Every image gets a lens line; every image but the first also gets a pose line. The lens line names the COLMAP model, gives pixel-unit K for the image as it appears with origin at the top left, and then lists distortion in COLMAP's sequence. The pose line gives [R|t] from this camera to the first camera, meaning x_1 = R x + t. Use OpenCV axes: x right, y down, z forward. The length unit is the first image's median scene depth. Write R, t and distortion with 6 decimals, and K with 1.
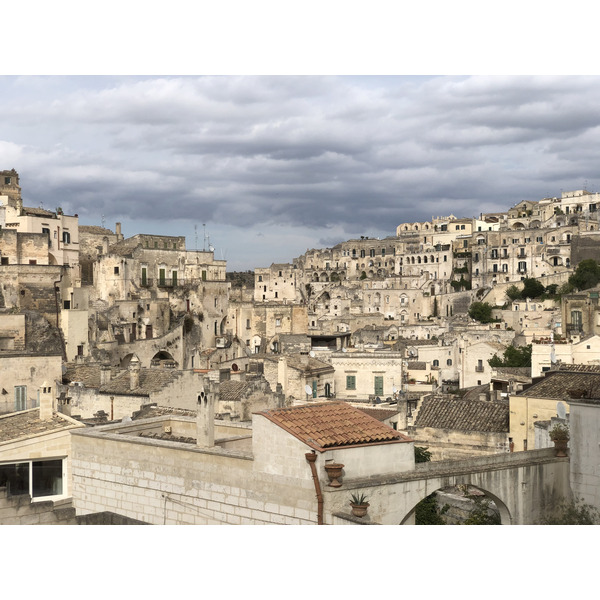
lens RADIAL K [[857.9, 0, 300.0], [0, 857.9, 300.0], [0, 0, 1]] dist [0.078523, 0.045484]
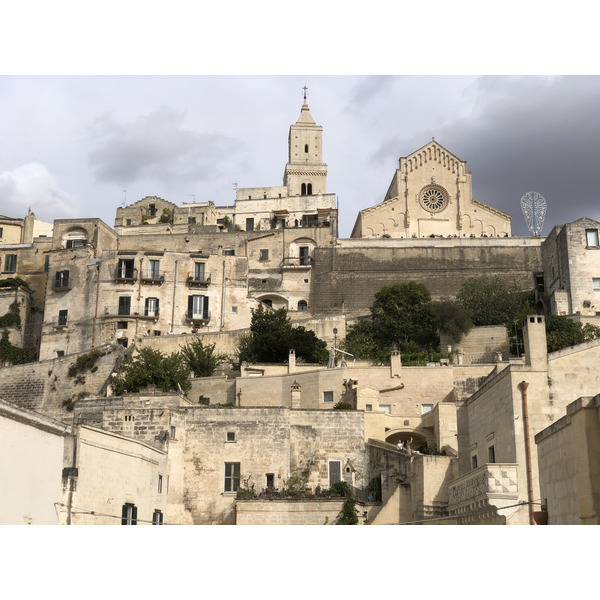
lens RADIAL K [[857.9, 0, 300.0], [0, 857.9, 300.0], [0, 0, 1]] dist [0.078523, 0.045484]
pose [[0.727410, 0.197313, 0.657223, 0.035673], [-0.001093, 0.958100, -0.286433, 0.067509], [-0.686202, 0.207636, 0.697147, 0.685398]]
